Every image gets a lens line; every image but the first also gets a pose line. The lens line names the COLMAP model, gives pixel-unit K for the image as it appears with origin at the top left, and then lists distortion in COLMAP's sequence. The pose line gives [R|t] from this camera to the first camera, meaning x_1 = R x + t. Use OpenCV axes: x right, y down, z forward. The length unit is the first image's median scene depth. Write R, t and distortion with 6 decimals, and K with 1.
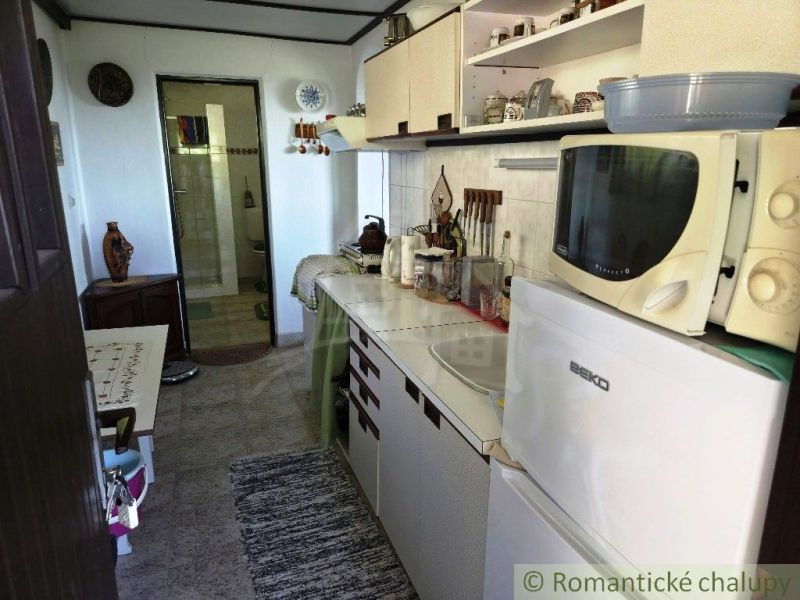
lens RADIAL K [[521.0, 0, 400.0], [0, 521.0, 300.0], [0, 0, 1]] dist [0.002599, -0.000175]
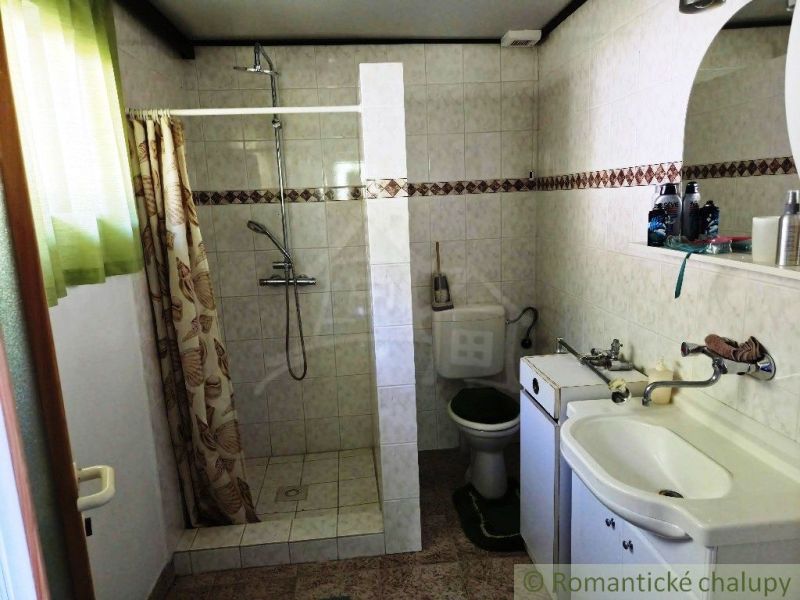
lens RADIAL K [[521.0, 0, 400.0], [0, 521.0, 300.0], [0, 0, 1]] dist [0.002599, -0.000175]
pose [[0.962000, 0.005165, -0.272999, -0.199313], [-0.026053, 0.996996, -0.072945, -0.151634], [0.271802, 0.077285, 0.959245, 0.547690]]
